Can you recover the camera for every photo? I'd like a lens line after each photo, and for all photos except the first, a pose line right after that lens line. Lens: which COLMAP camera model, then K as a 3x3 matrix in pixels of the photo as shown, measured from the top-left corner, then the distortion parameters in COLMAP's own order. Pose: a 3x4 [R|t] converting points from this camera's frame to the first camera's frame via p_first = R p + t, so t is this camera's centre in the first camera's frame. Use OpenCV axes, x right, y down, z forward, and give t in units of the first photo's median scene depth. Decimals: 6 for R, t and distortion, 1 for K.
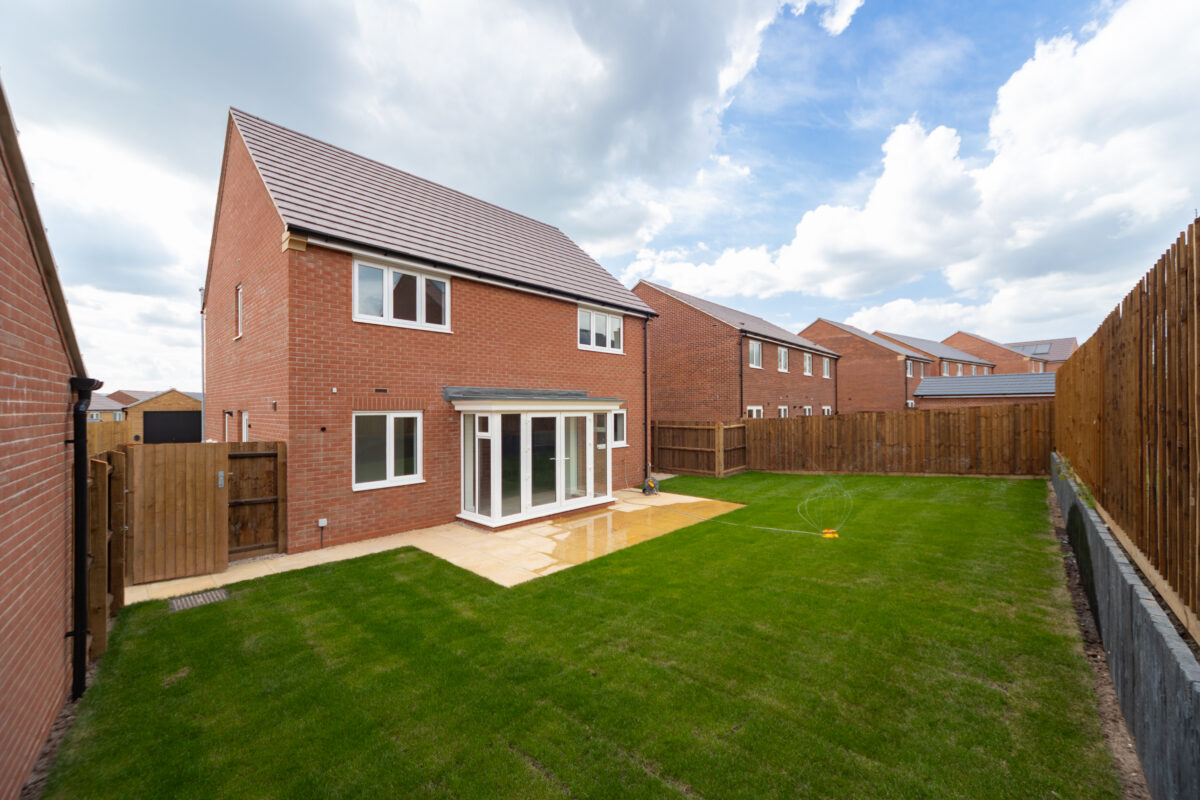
lens RADIAL K [[414.6, 0, 598.2], [0, 414.6, 404.0], [0, 0, 1]] dist [-0.000061, -0.000003]
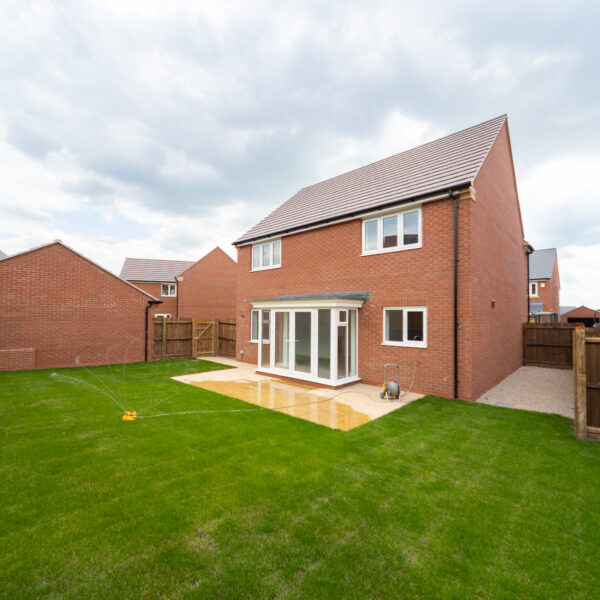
lens RADIAL K [[313.4, 0, 299.6], [0, 313.4, 301.0], [0, 0, 1]] dist [-0.005702, -0.000650]
pose [[0.049832, -0.014712, -0.998649, 0.878873], [0.017138, 0.999757, -0.013874, 0.006545], [0.998611, -0.016423, 0.050072, 0.810253]]
